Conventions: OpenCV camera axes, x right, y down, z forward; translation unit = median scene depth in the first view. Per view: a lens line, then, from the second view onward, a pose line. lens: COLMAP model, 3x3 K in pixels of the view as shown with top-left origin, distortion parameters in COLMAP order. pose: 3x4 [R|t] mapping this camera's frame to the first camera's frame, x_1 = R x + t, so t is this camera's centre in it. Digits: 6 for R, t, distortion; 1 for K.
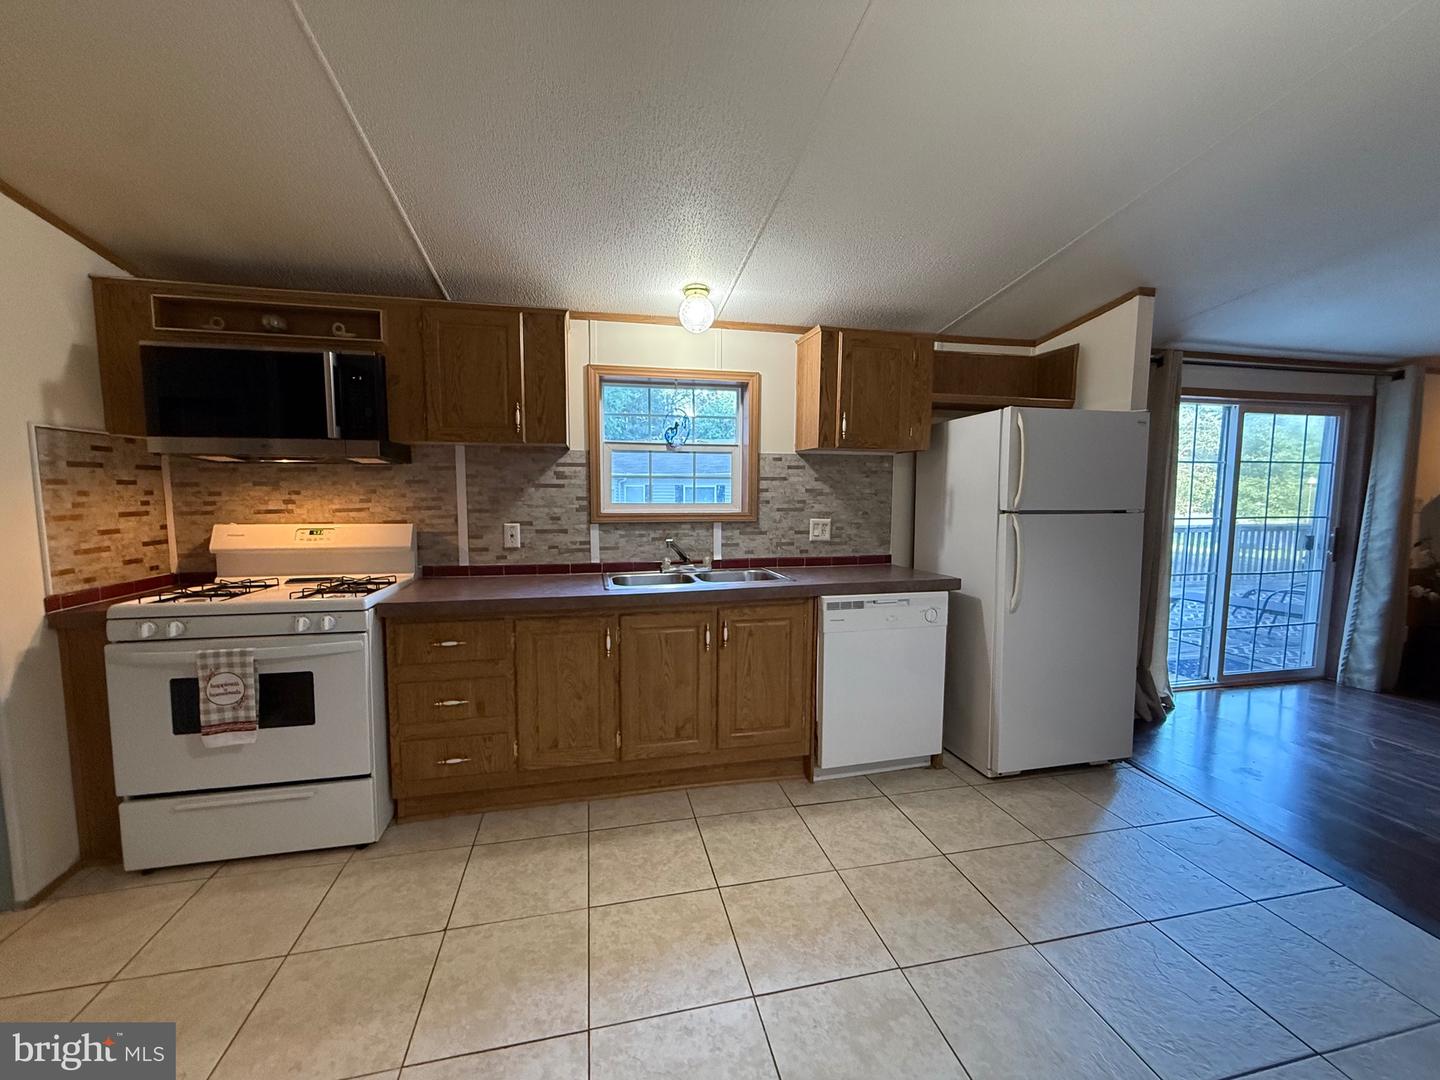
lens RADIAL K [[575.7, 0, 716.6], [0, 575.7, 540.2], [0, 0, 1]] dist [-0.001563, -0.000018]
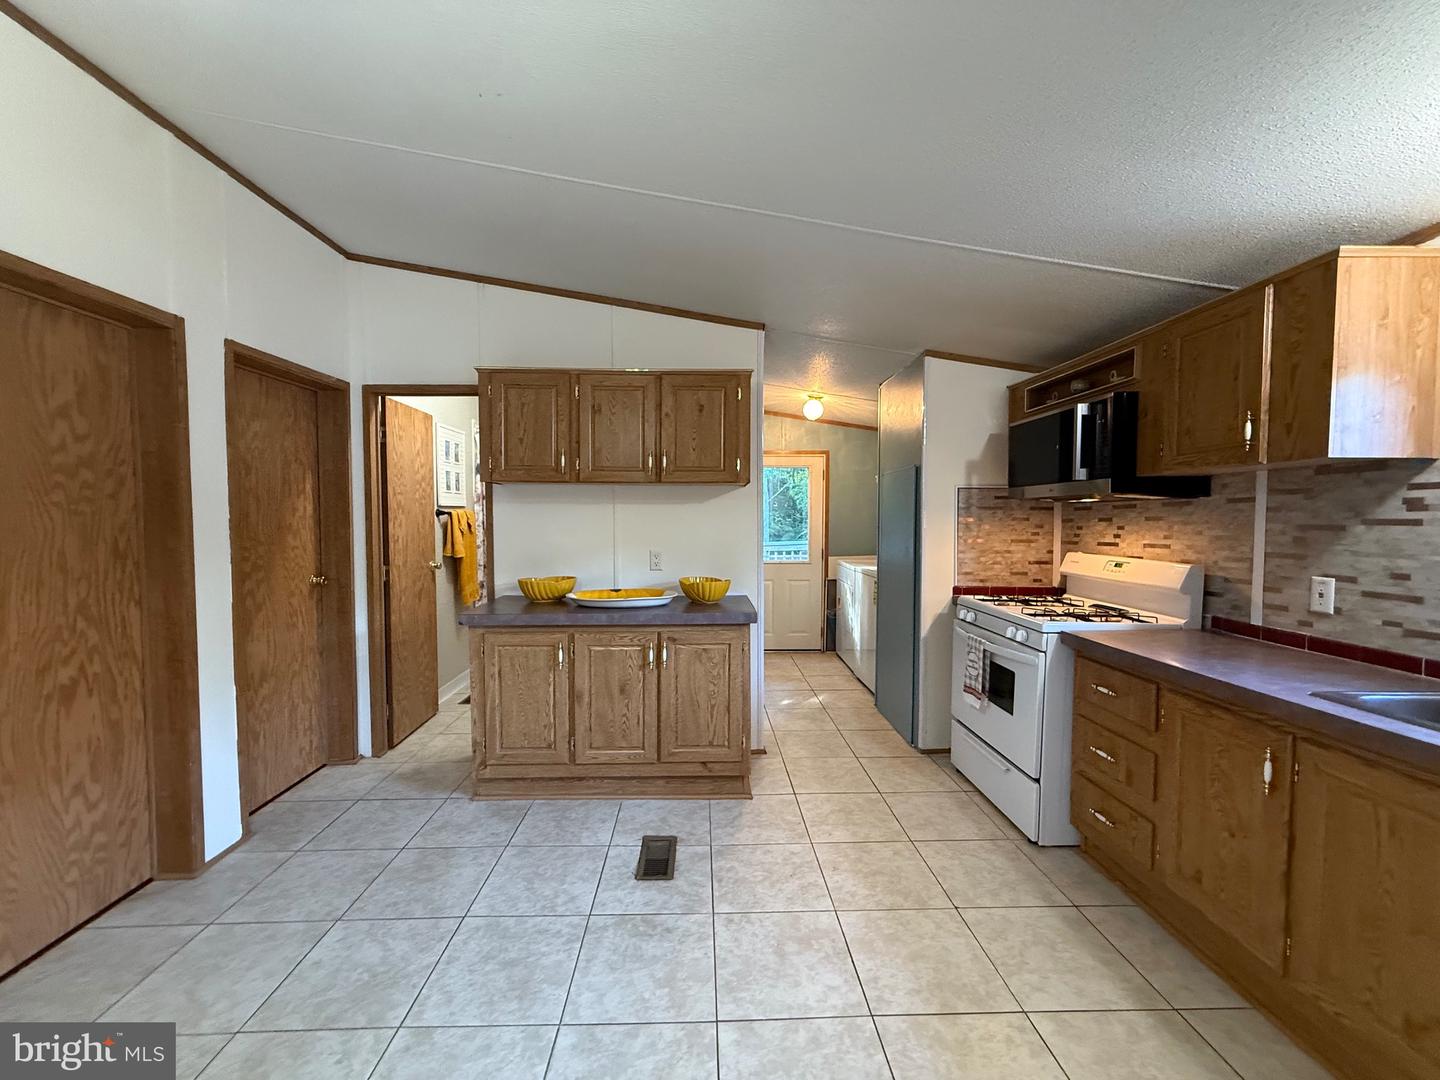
lens RADIAL K [[575.7, 0, 715.0], [0, 575.7, 541.6], [0, 0, 1]] dist [-0.001563, -0.000018]
pose [[-0.196292, 0.036261, -0.979875, 0.505377], [-0.089172, 0.994515, 0.054666, -0.049273], [0.976482, 0.098107, -0.191982, 0.474122]]
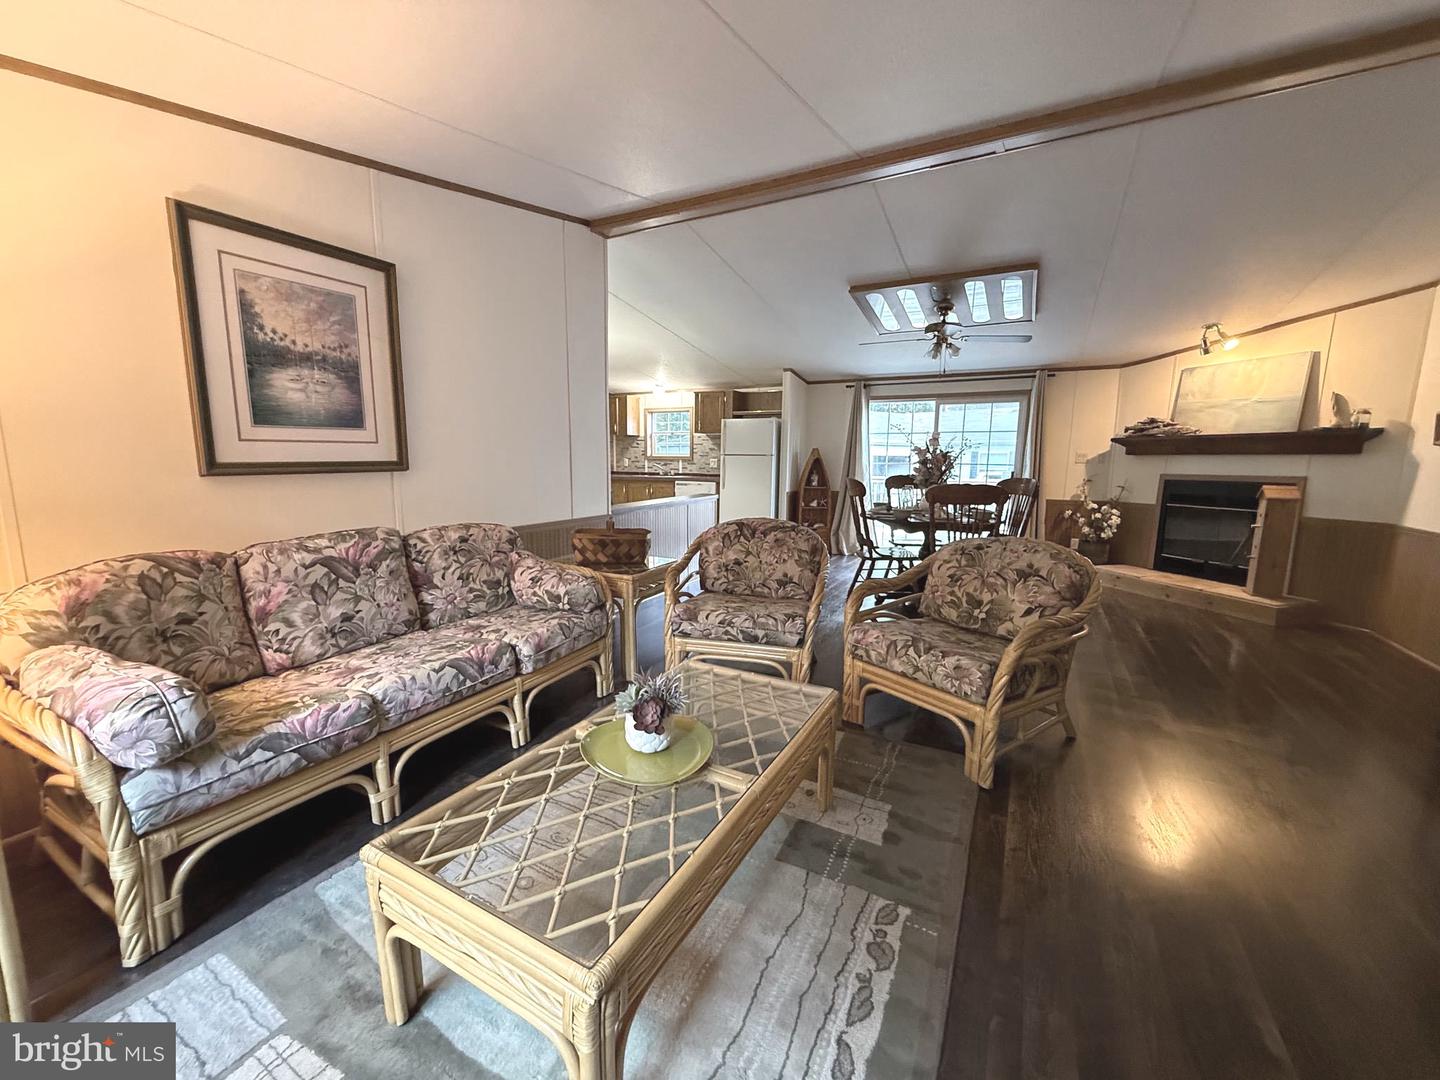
lens RADIAL K [[575.7, 0, 714.7], [0, 575.7, 537.5], [0, 0, 1]] dist [-0.001563, -0.000018]
pose [[0.750624, 0.099639, -0.653173, 2.408055], [-0.060118, 0.994763, 0.082660, 0.126367], [0.657989, -0.022779, 0.752683, -1.227275]]
